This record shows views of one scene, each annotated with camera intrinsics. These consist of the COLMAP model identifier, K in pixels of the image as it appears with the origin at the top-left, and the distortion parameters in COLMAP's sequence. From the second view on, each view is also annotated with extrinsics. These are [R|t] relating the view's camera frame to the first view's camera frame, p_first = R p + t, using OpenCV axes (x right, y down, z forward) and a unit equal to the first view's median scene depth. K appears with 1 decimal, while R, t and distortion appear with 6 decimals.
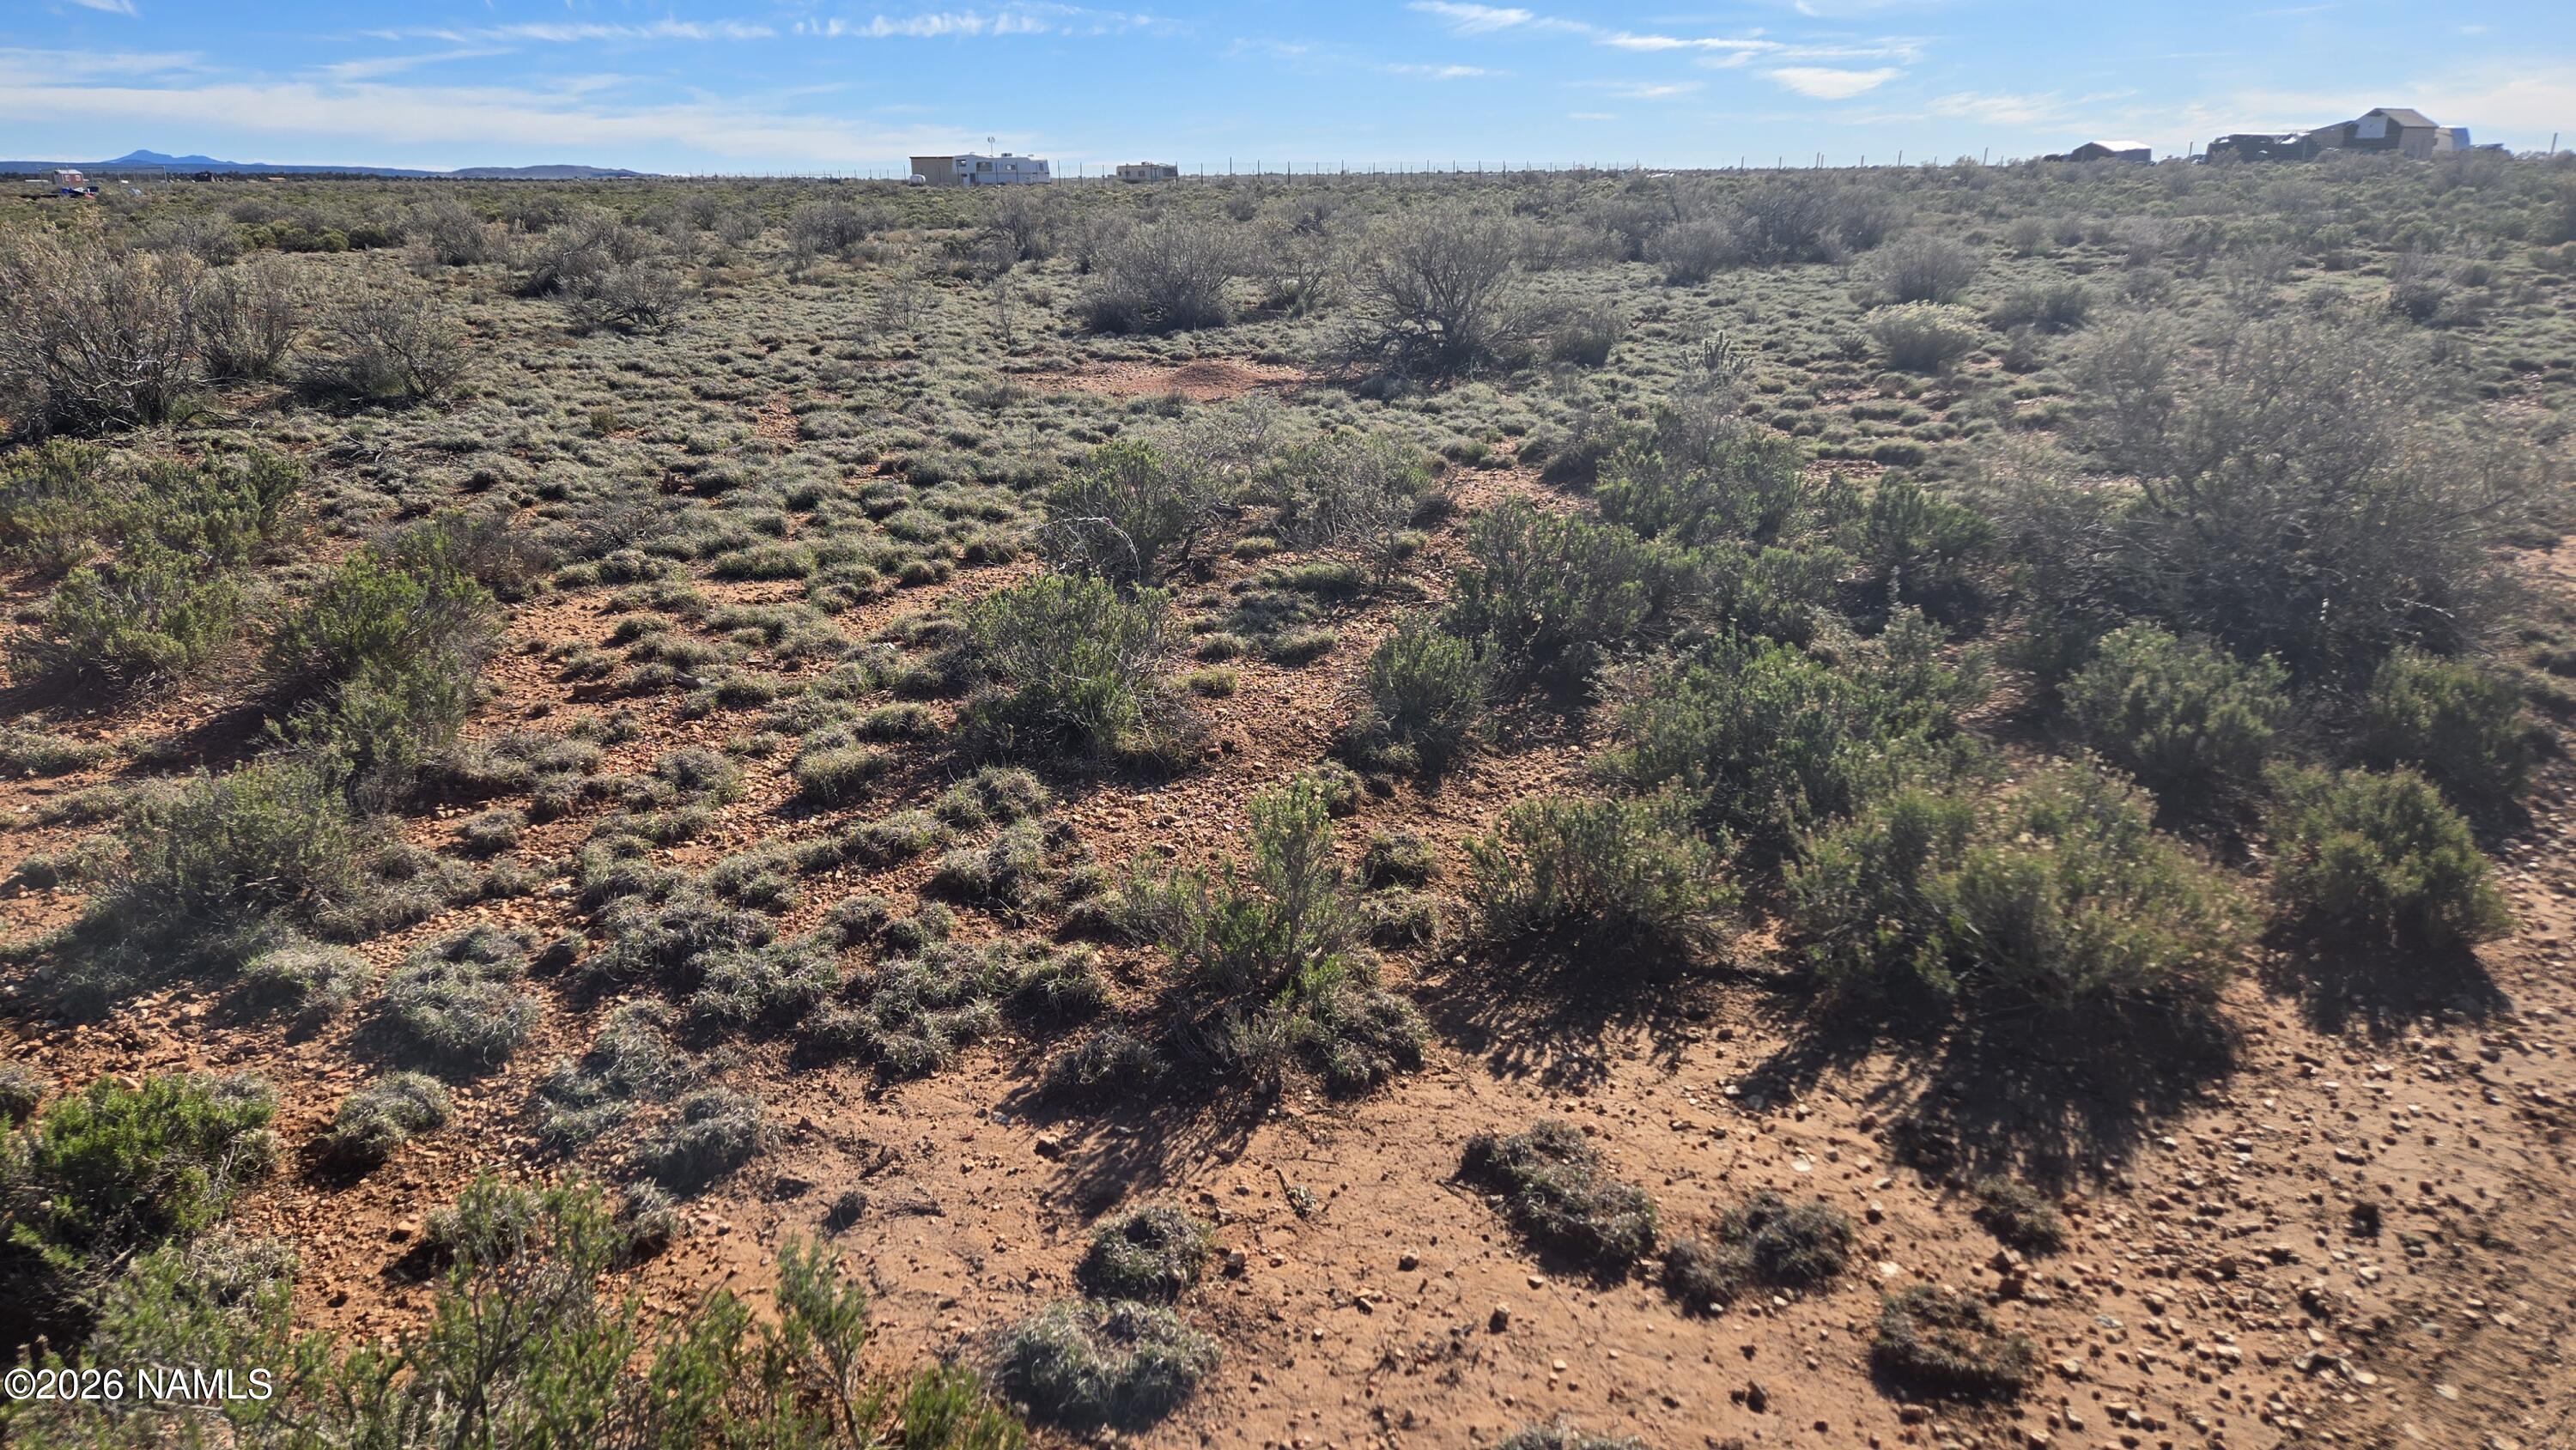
lens RADIAL K [[1704.4, 0, 1288.0], [0, 1704.4, 725.0], [0, 0, 1]] dist [0.078743, -0.066921]
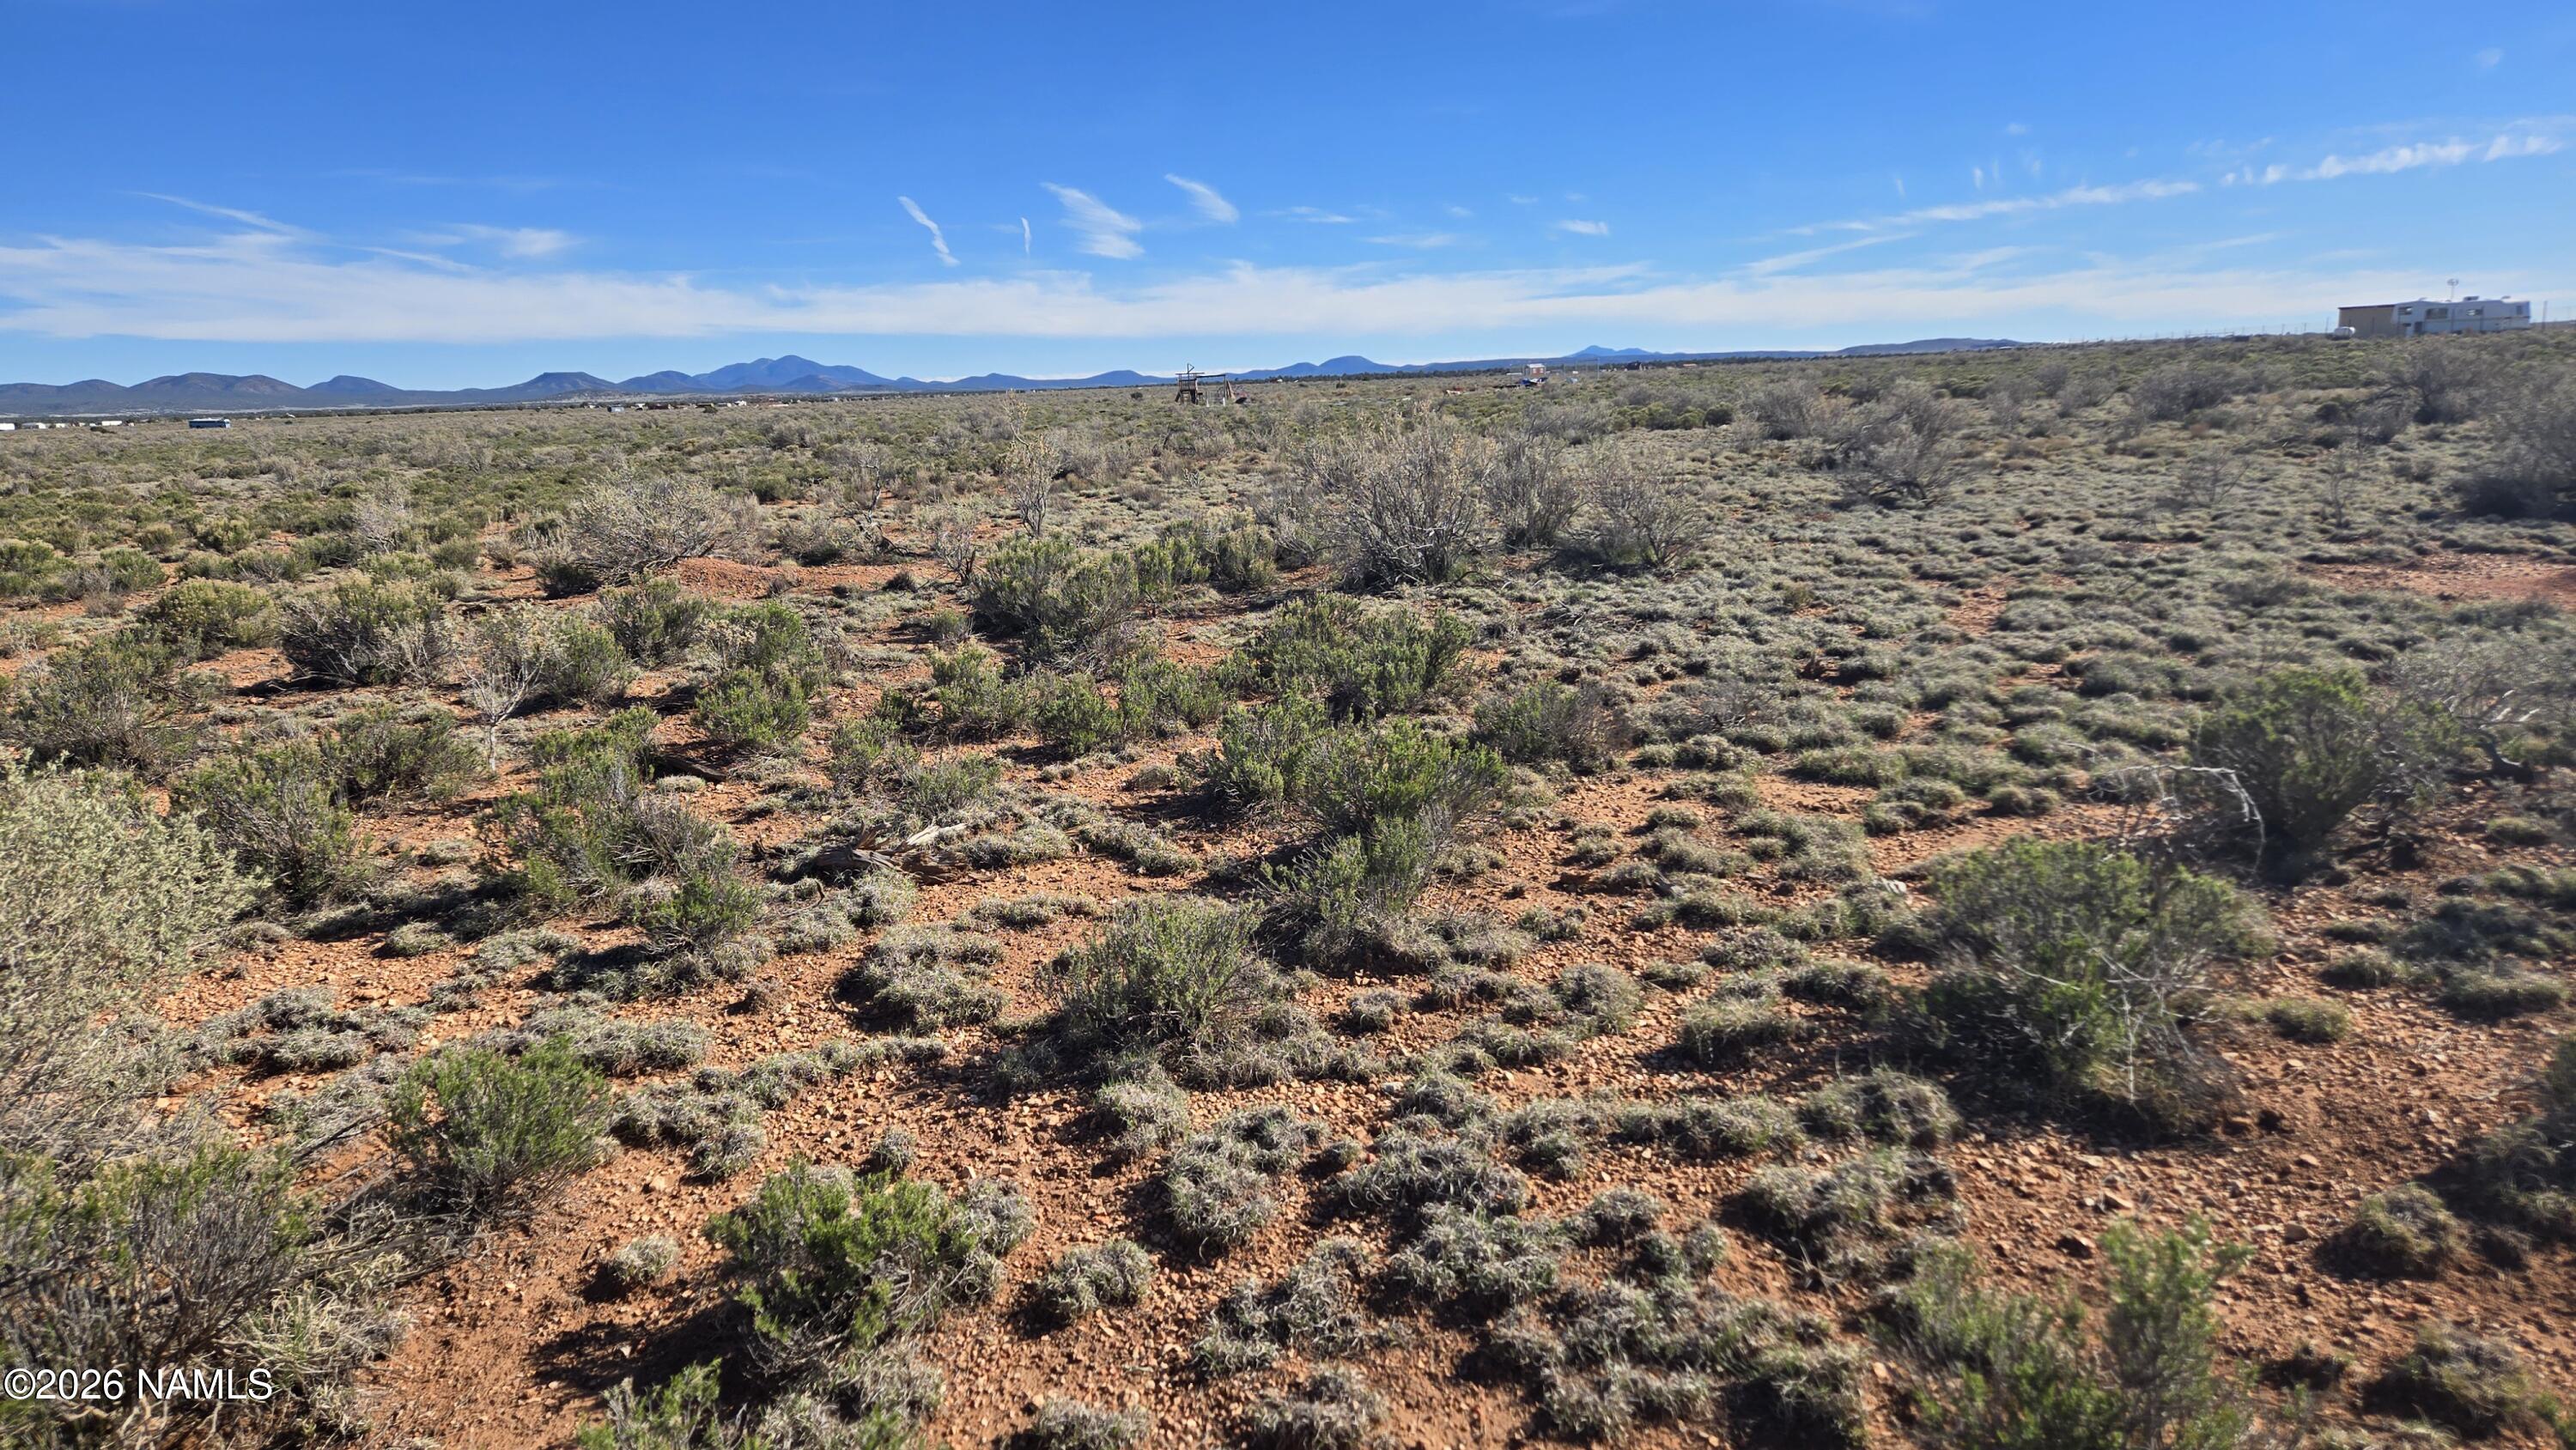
lens RADIAL K [[1704.4, 0, 1288.0], [0, 1704.4, 725.0], [0, 0, 1]] dist [0.078743, -0.066921]
pose [[0.724670, 0.113987, -0.679604, 0.111032], [-0.175014, 0.984331, -0.021522, -0.048750], [0.666501, 0.134536, 0.733264, 0.139006]]
